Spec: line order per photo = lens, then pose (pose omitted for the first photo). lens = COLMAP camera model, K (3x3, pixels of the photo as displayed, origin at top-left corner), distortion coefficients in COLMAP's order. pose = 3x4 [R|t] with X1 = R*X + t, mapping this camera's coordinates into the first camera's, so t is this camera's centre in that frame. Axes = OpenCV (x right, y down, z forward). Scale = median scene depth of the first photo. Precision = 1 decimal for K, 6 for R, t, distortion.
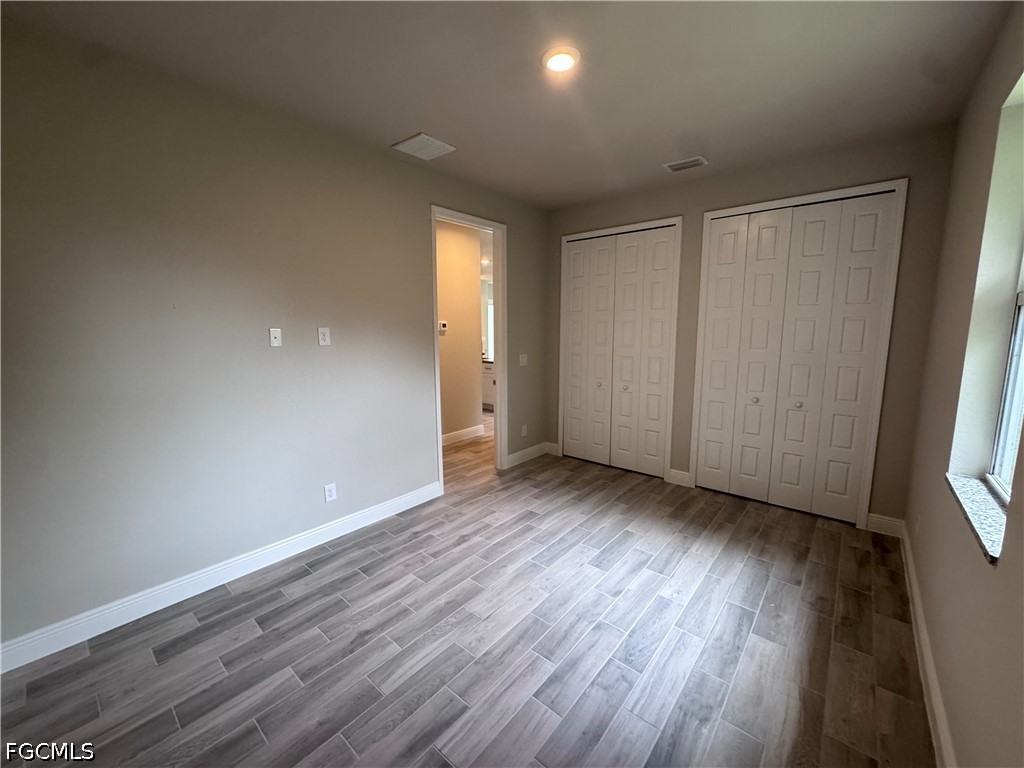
lens RADIAL K [[410.9, 0, 504.9], [0, 410.9, 379.2], [0, 0, 1]] dist [0.003304, -0.000070]
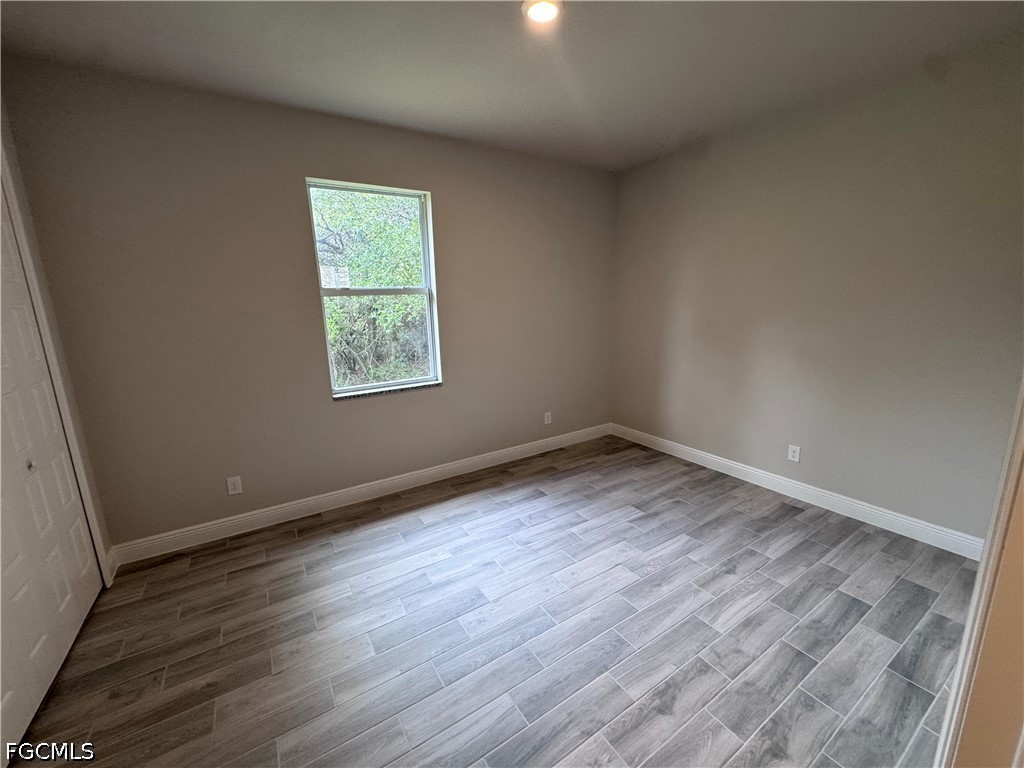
lens RADIAL K [[410.9, 0, 509.7], [0, 410.9, 386.0], [0, 0, 1]] dist [0.003304, -0.000070]
pose [[-0.958041, -0.029949, 0.285062, -0.062303], [0.066414, 0.944268, 0.322410, -0.234846], [-0.278831, 0.327814, -0.902658, 1.774655]]
